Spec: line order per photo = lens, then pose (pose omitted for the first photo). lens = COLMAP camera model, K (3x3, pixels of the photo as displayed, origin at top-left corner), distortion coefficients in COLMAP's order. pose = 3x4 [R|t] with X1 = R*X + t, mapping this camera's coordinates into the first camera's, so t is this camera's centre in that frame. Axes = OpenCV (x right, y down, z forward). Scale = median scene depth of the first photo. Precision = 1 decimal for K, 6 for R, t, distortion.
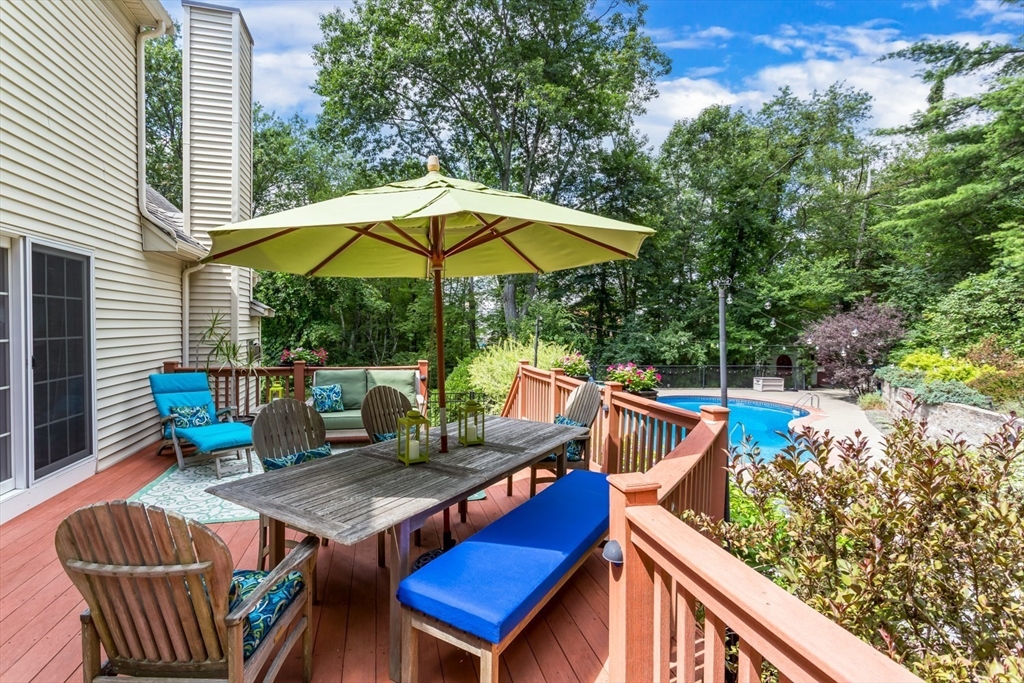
lens RADIAL K [[499.6, 0, 506.9], [0, 499.6, 338.9], [0, 0, 1]] dist [-0.002411, -0.000112]
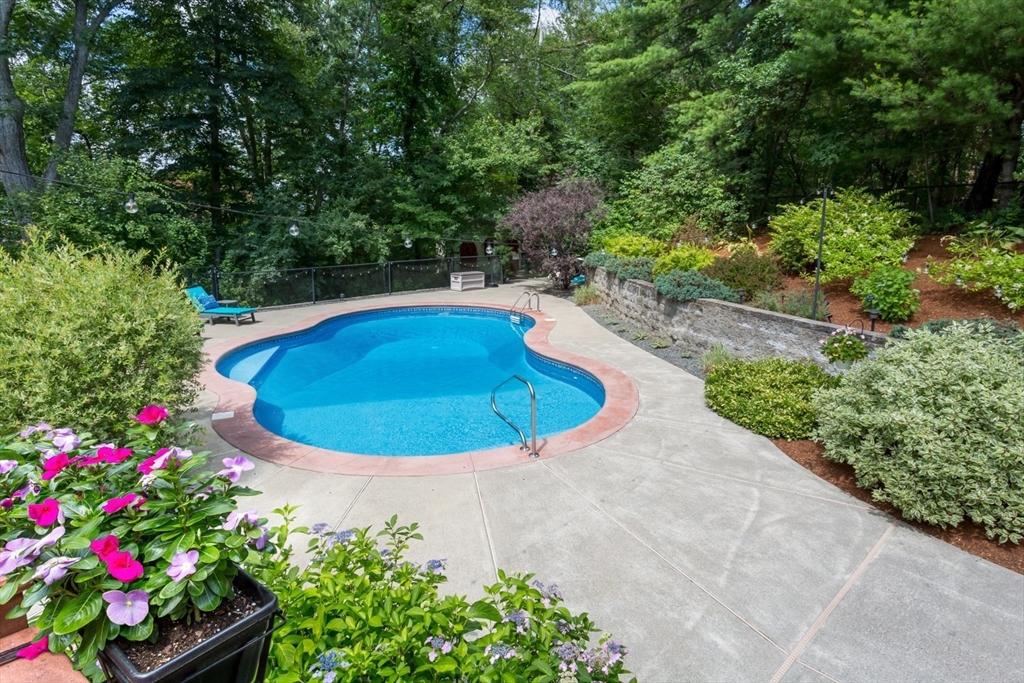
lens RADIAL K [[583.9, 0, 532.6], [0, 583.9, 308.7], [0, 0, 1]] dist [0.016046, -0.000834]
pose [[0.777760, -0.111535, 0.618587, 0.031510], [0.017962, 0.987673, 0.155499, -0.005740], [-0.628305, -0.109830, 0.770175, 0.210493]]
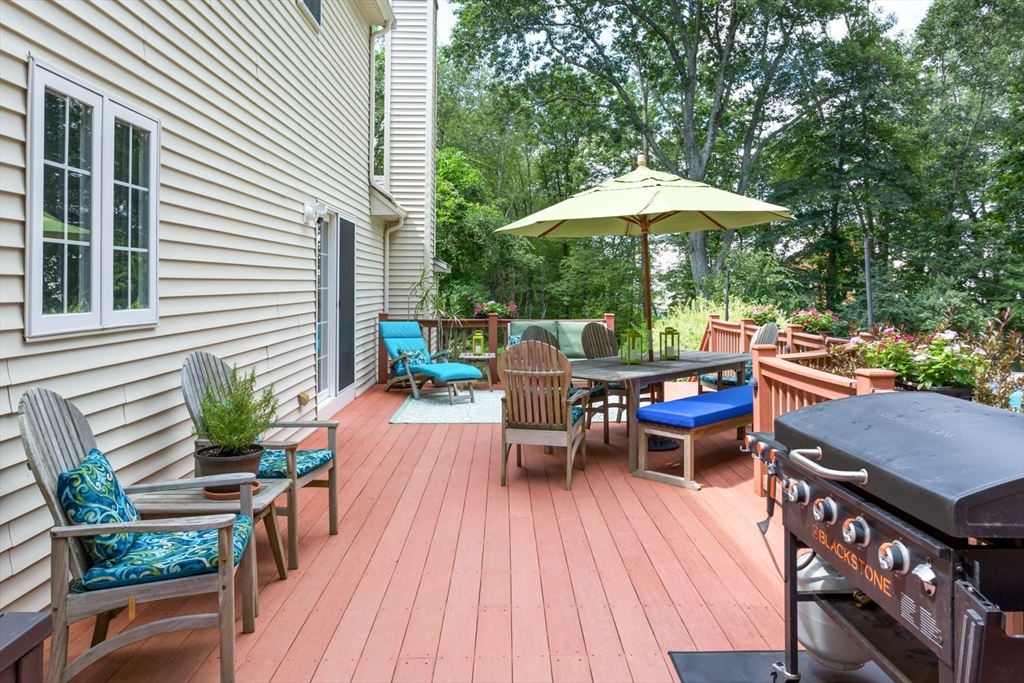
lens RADIAL K [[741.8, 0, 516.0], [0, 741.8, 260.5], [0, 0, 1]] dist [-0.000028, 0.005536]
pose [[0.972175, -0.015353, -0.233750, -0.000383], [0.000160, 0.997893, -0.064878, 0.010078], [0.234254, 0.063035, 0.970130, -0.147916]]
